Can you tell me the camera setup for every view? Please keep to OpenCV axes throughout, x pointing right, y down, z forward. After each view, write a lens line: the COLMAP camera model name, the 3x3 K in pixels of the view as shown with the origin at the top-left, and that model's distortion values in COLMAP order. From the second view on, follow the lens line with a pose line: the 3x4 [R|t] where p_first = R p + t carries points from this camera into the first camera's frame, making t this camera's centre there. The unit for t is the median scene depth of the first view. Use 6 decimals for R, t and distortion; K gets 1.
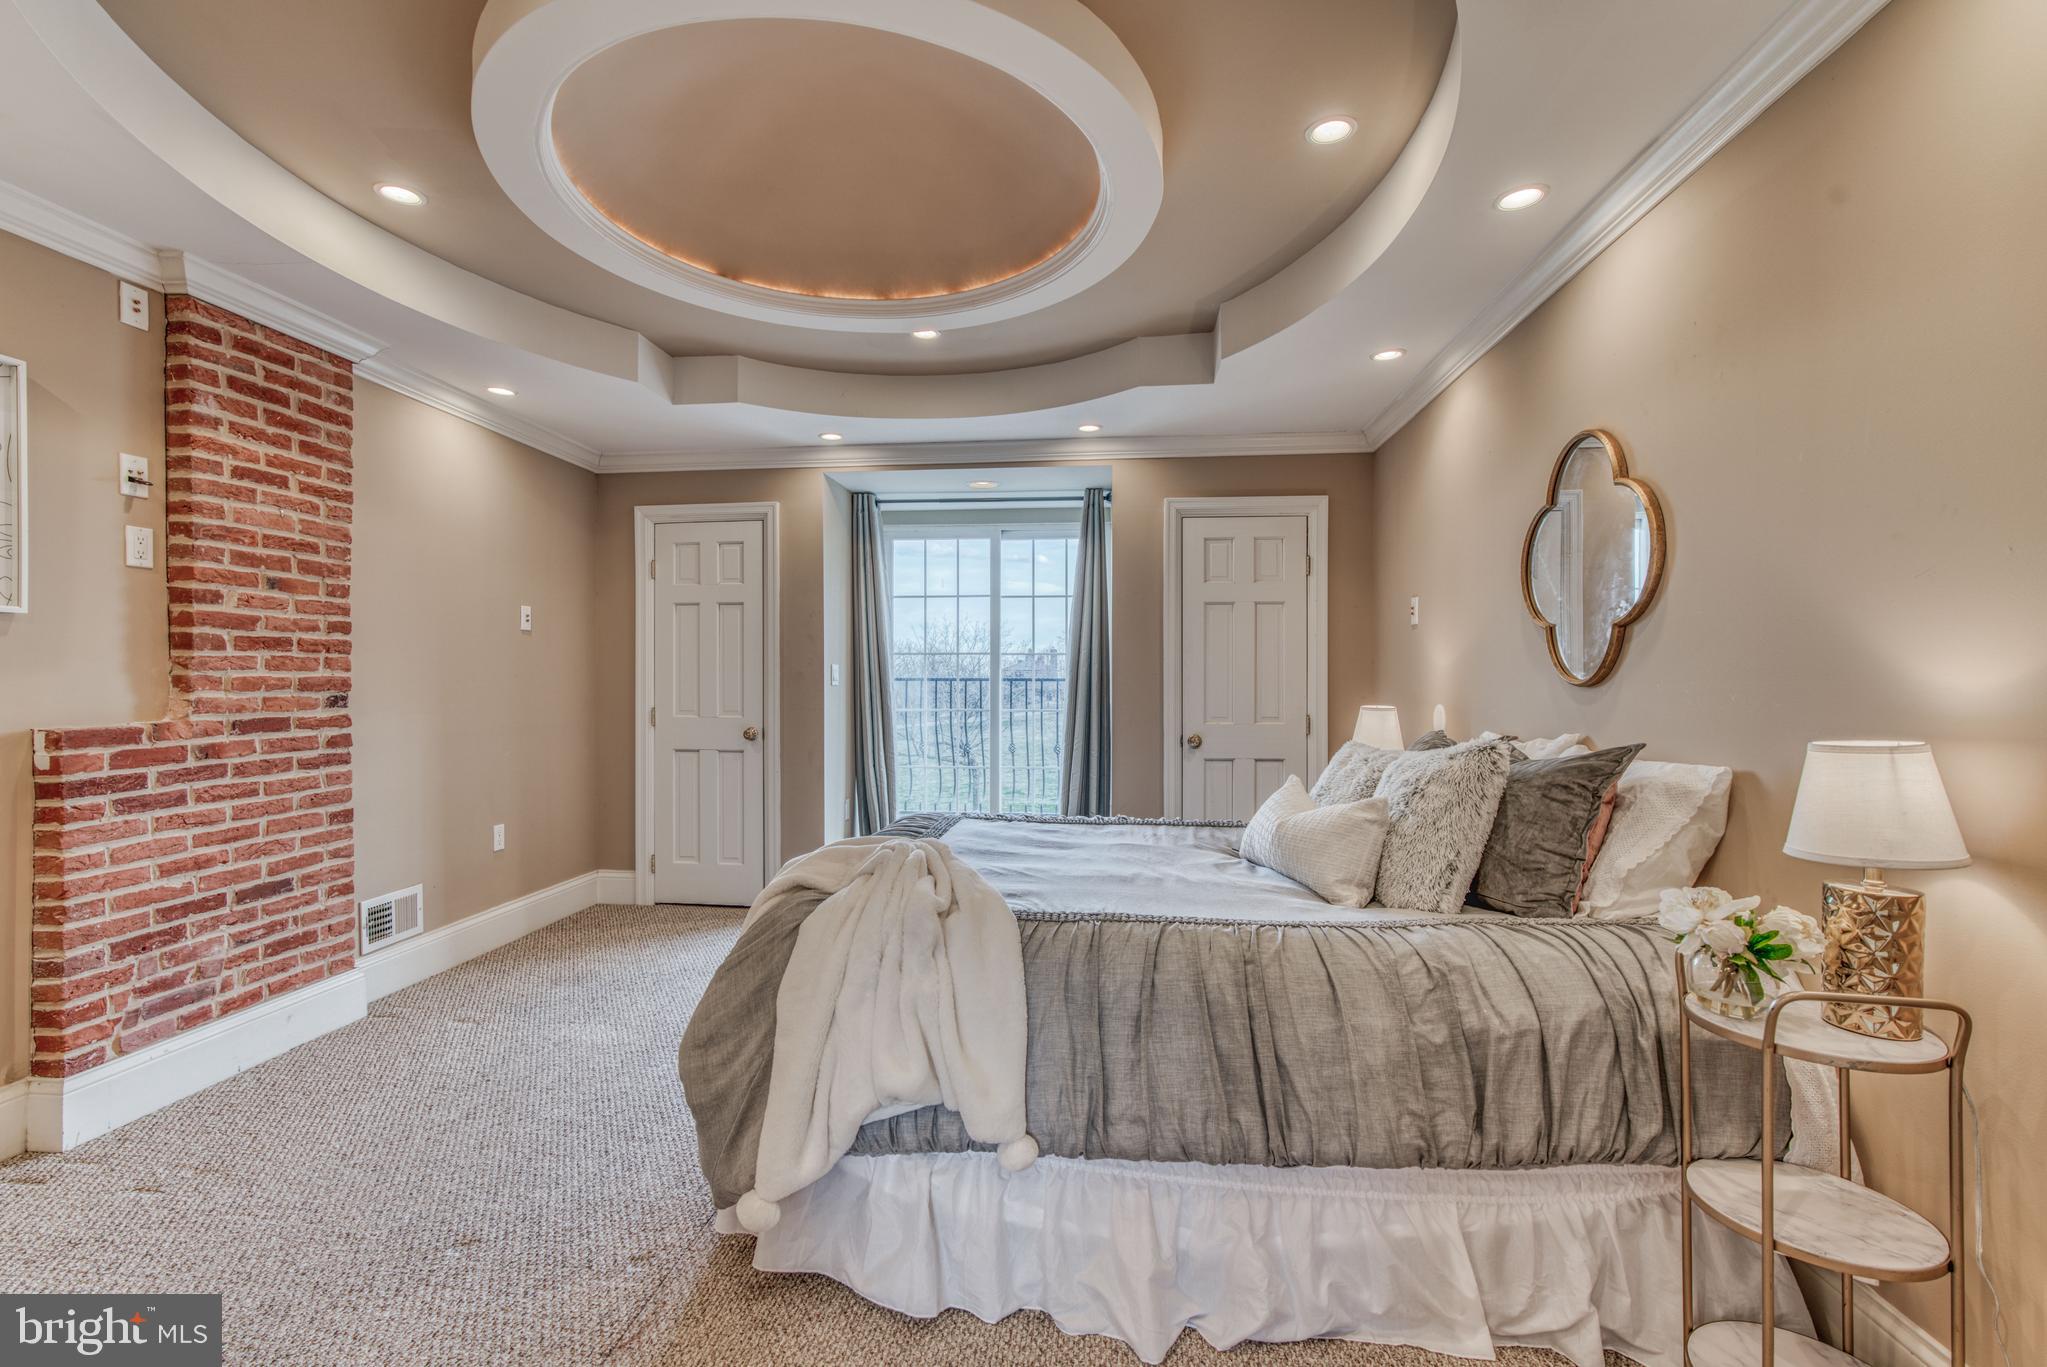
lens RADIAL K [[921.9, 0, 1015.4], [0, 921.9, 692.2], [0, 0, 1]] dist [-0.028330, 0.000640]
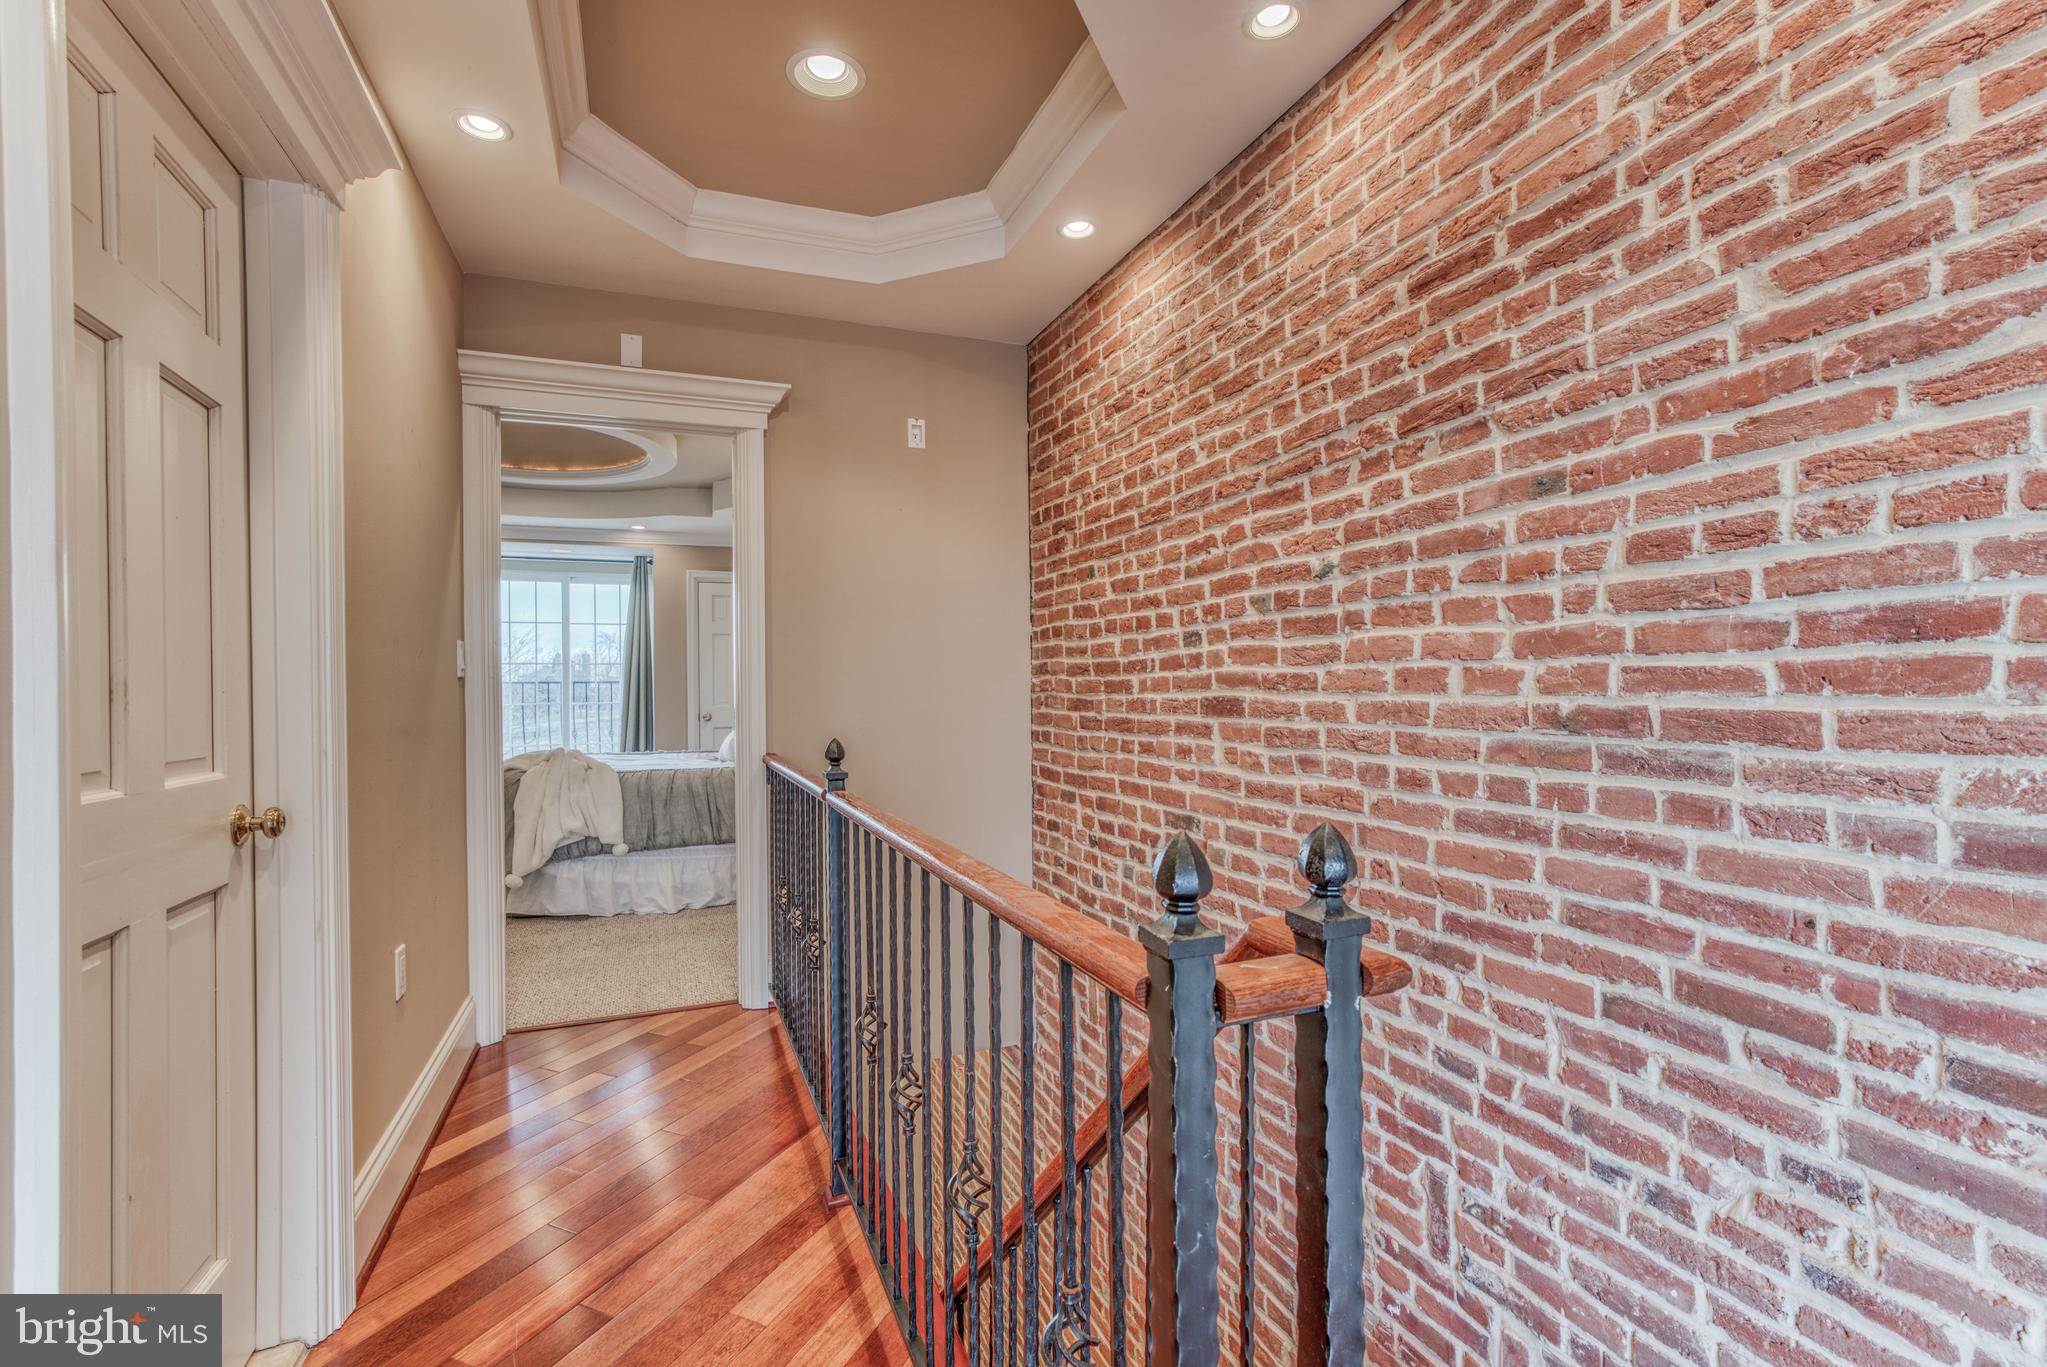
lens RADIAL K [[921.9, 0, 1015.4], [0, 921.9, 692.2], [0, 0, 1]] dist [-0.028330, 0.000640]
pose [[0.887292, -0.008744, 0.461124, -0.185664], [0.011460, 0.999930, -0.003091, 0.047049], [-0.461065, 0.008028, 0.887330, -1.761915]]
